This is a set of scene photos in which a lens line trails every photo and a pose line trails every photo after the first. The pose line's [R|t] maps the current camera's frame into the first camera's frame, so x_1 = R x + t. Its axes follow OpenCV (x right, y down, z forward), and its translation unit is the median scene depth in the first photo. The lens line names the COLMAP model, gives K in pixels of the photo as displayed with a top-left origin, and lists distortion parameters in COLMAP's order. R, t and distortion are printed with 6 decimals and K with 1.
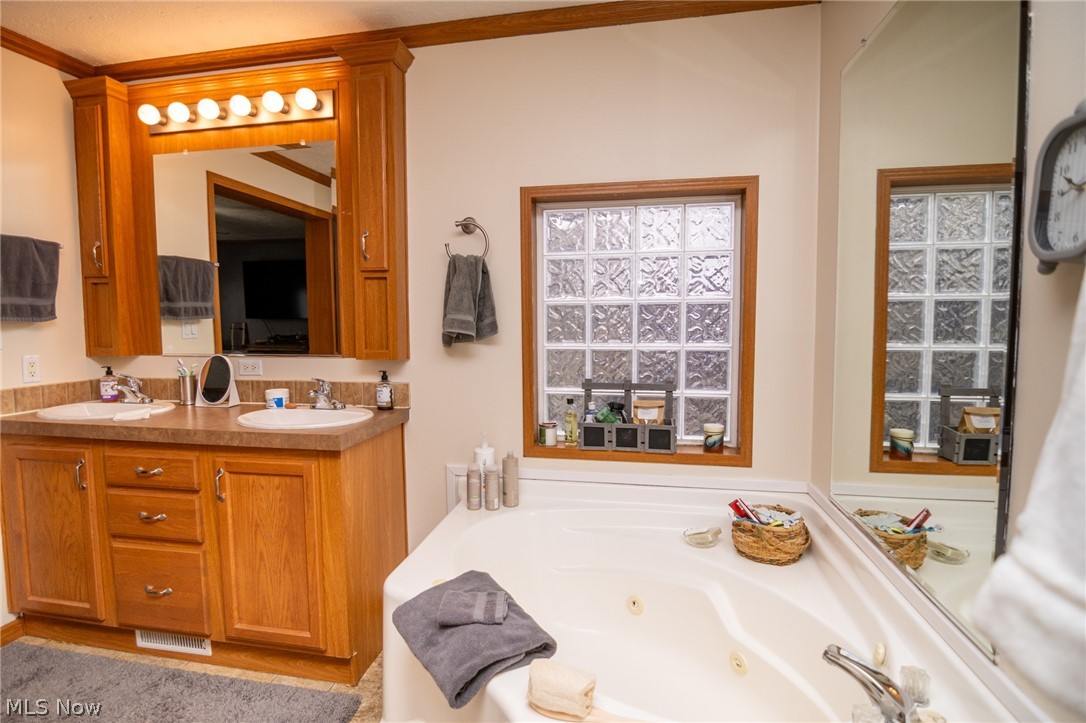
lens RADIAL K [[565.6, 0, 534.6], [0, 565.6, 362.3], [0, 0, 1]] dist [-0.014371, -0.006656]
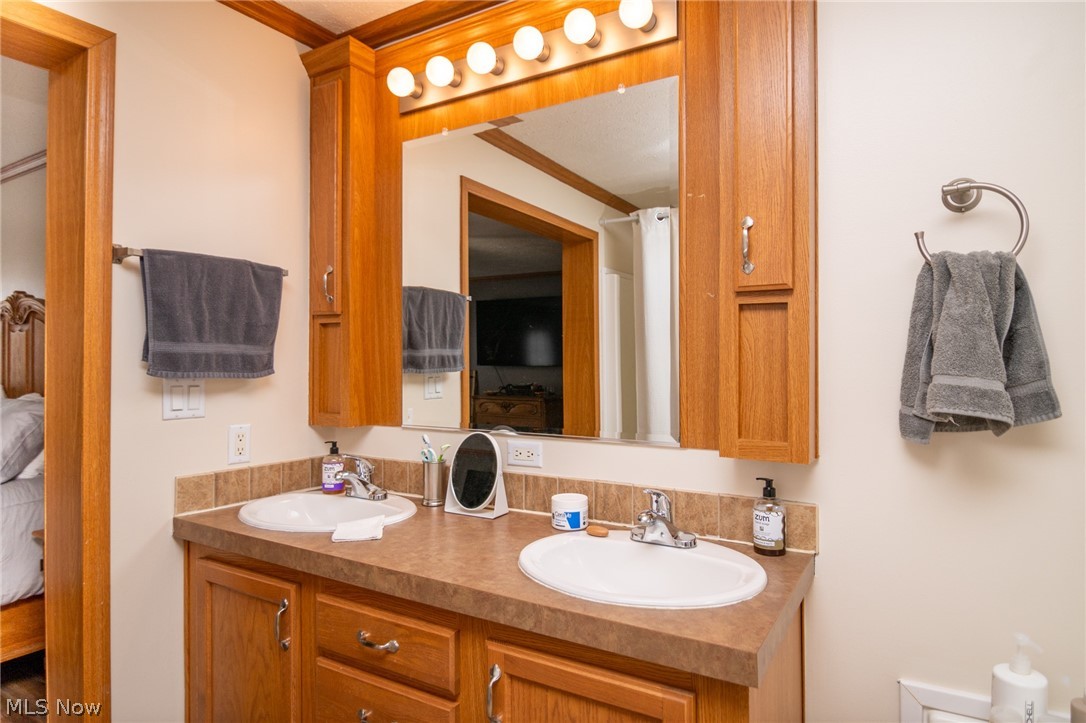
lens RADIAL K [[633.6, 0, 548.4], [0, 633.6, 360.3], [0, 0, 1]] dist [-0.010012, -0.002646]
pose [[0.942406, 0.002353, -0.334462, -0.256092], [-0.029708, 0.996612, -0.076699, -0.043076], [0.333148, 0.082218, 0.939283, 0.354619]]
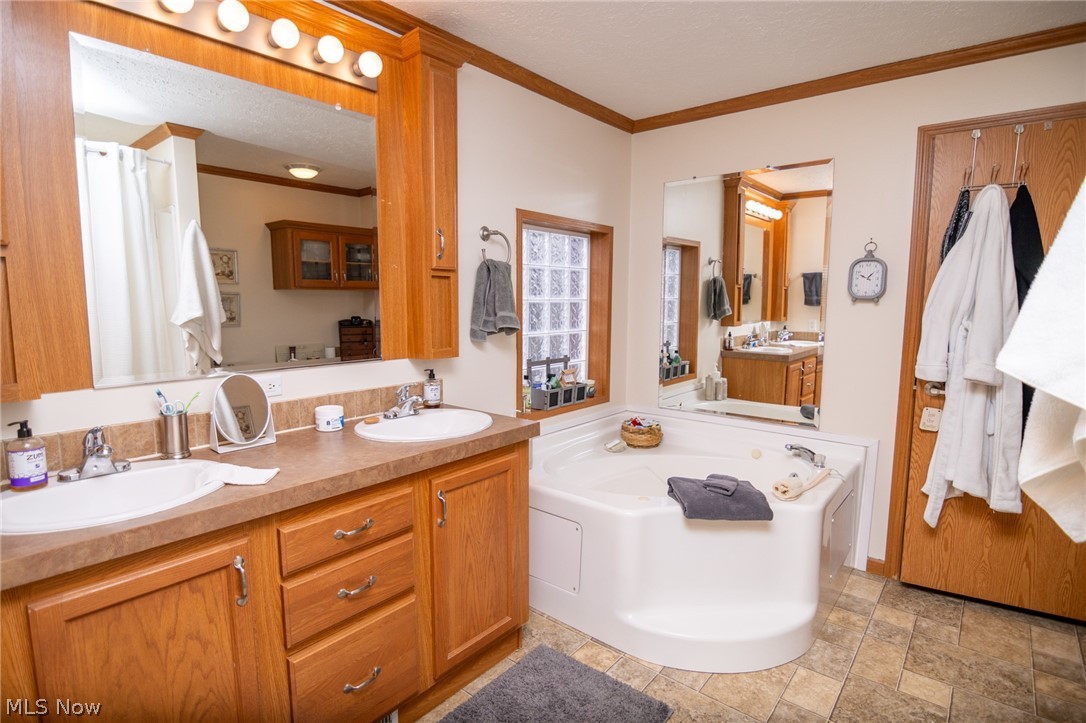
lens RADIAL K [[565.6, 0, 542.3], [0, 565.6, 356.9], [0, 0, 1]] dist [-0.014371, -0.006656]
pose [[0.460867, -0.086021, 0.883291, -1.026931], [0.060591, 0.996019, 0.065385, -0.058292], [-0.885399, 0.023385, 0.464244, 0.354728]]
